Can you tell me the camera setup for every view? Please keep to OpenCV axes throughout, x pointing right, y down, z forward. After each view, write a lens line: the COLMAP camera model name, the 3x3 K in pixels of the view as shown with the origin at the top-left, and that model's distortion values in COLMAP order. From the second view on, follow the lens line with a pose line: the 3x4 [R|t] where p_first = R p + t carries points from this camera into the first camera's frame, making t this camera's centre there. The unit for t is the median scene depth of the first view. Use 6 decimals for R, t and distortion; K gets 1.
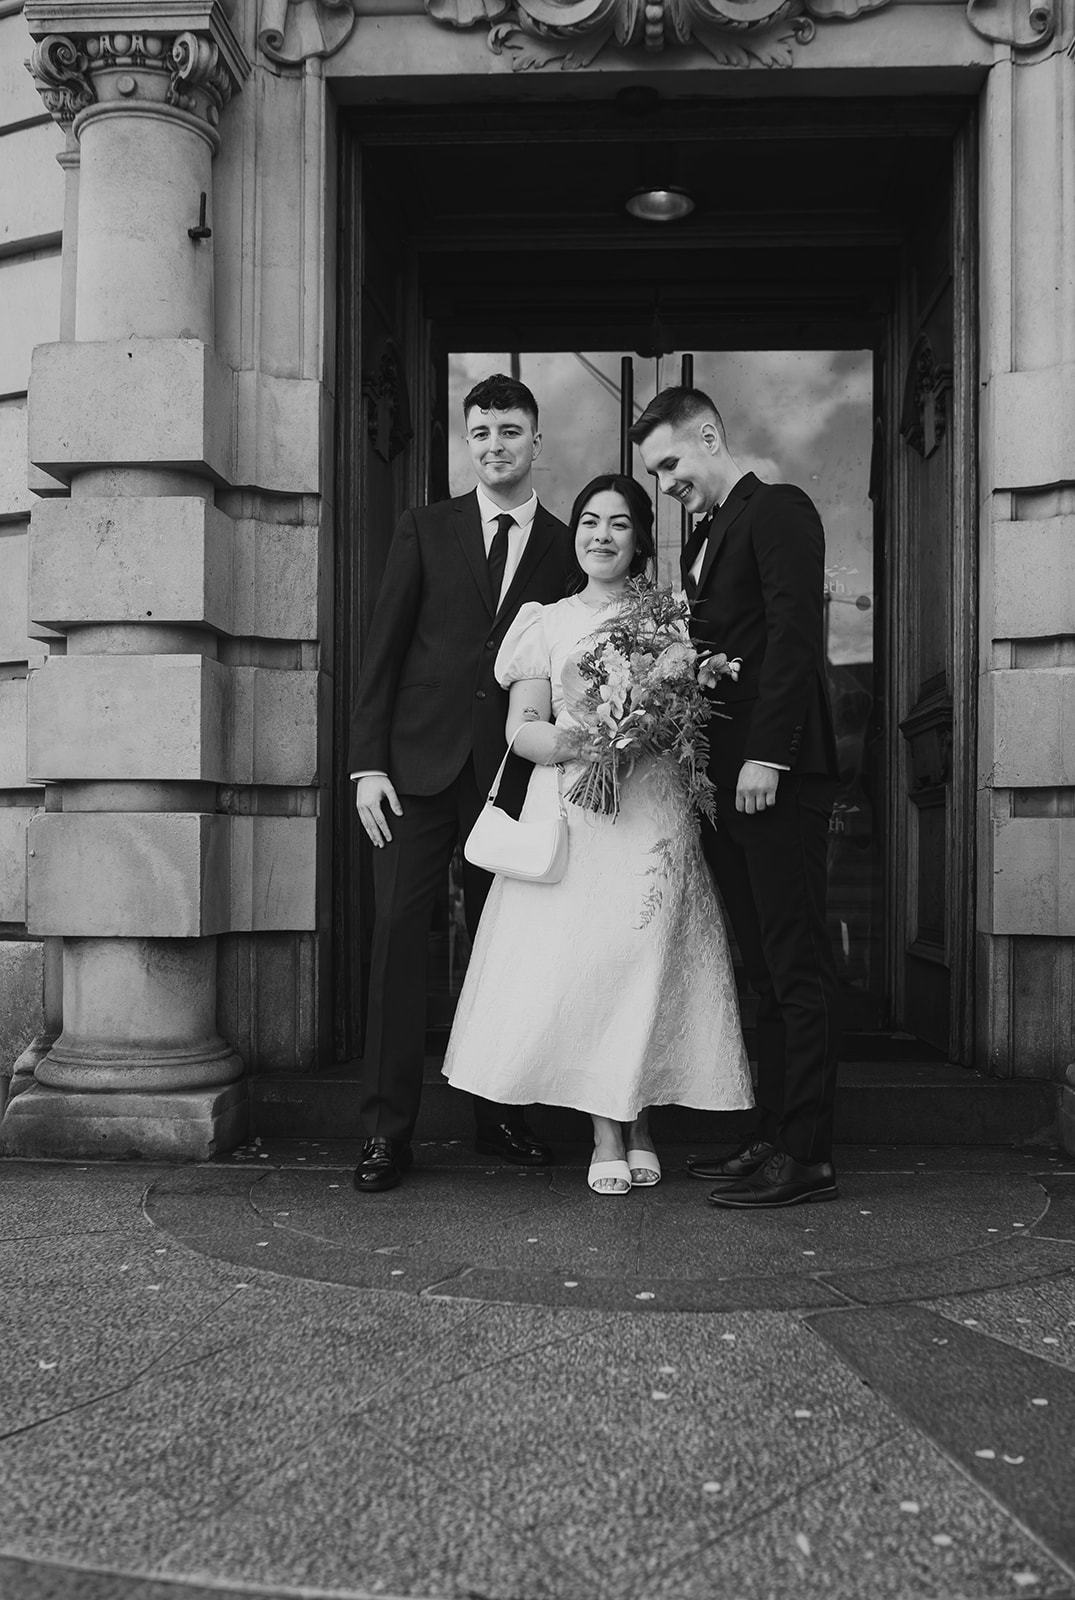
lens RADIAL K [[1732.4, 0, 563.3], [0, 1732.4, 860.3], [0, 0, 1]] dist [-0.076647, 0.092855]
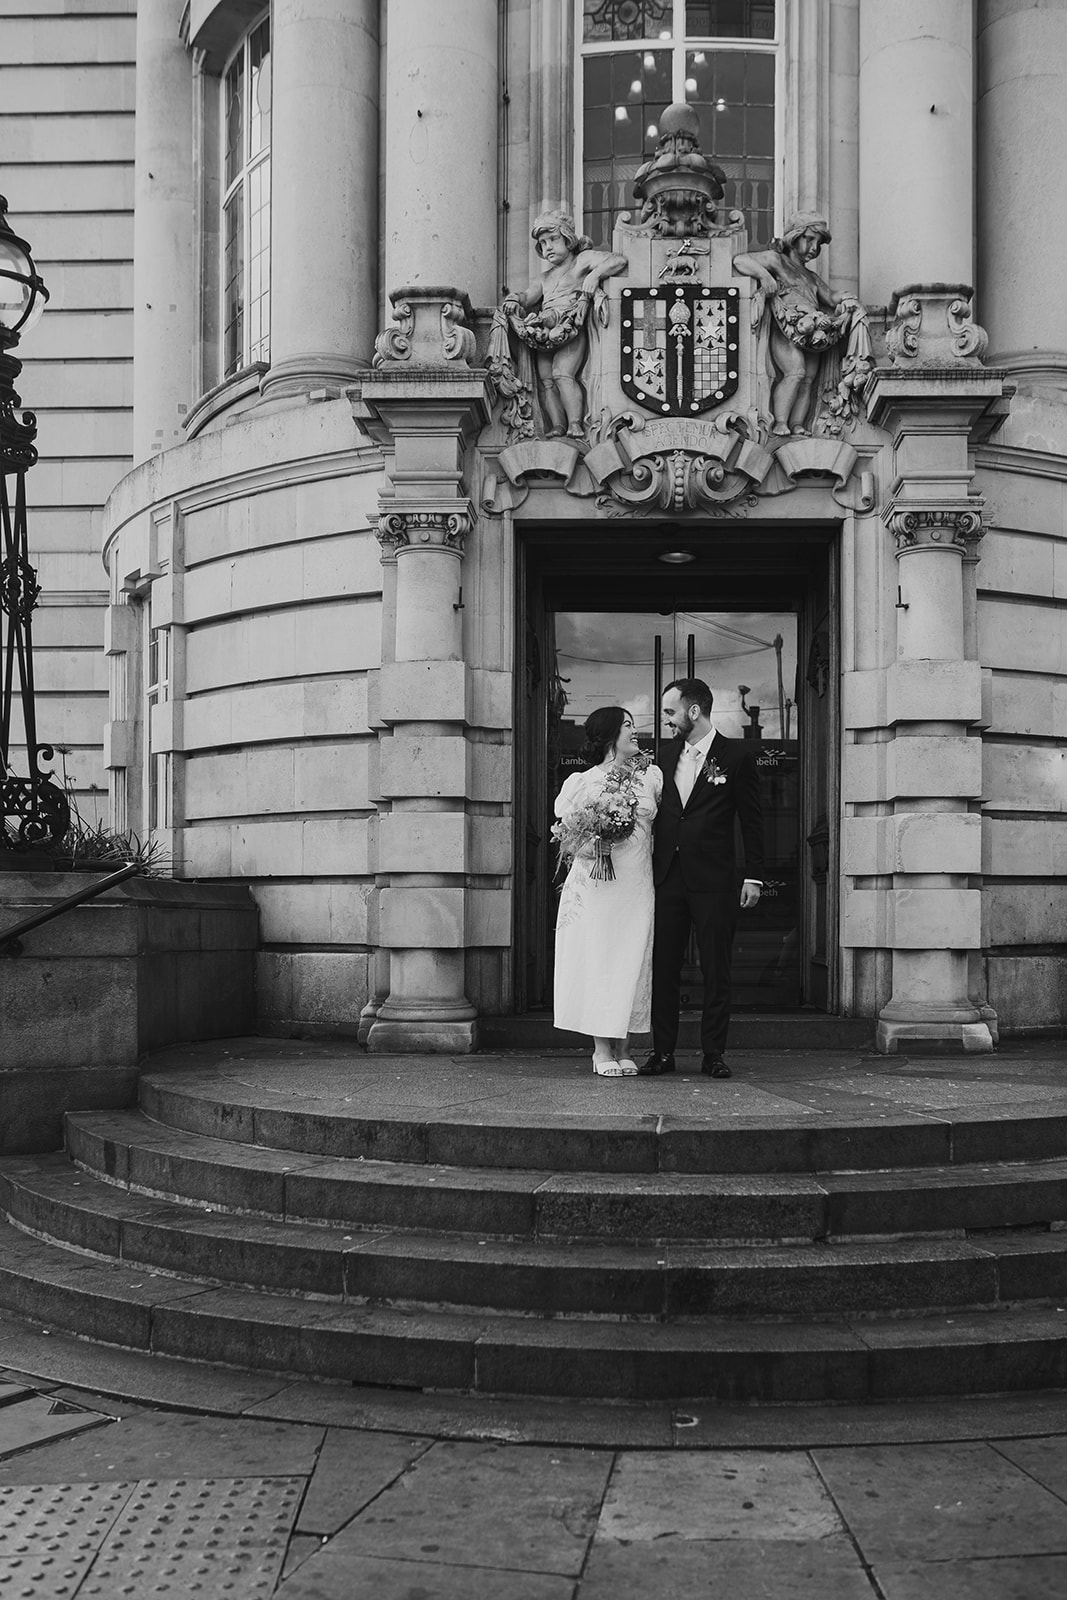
lens RADIAL K [[1671.1, 0, 556.6], [0, 1671.1, 944.0], [0, 0, 1]] dist [-0.133049, 0.240533]
pose [[0.999973, -0.001731, 0.007133, -0.106002], [0.001640, 0.999918, 0.012673, 0.013911], [-0.007154, -0.012661, 0.999894, -0.967078]]
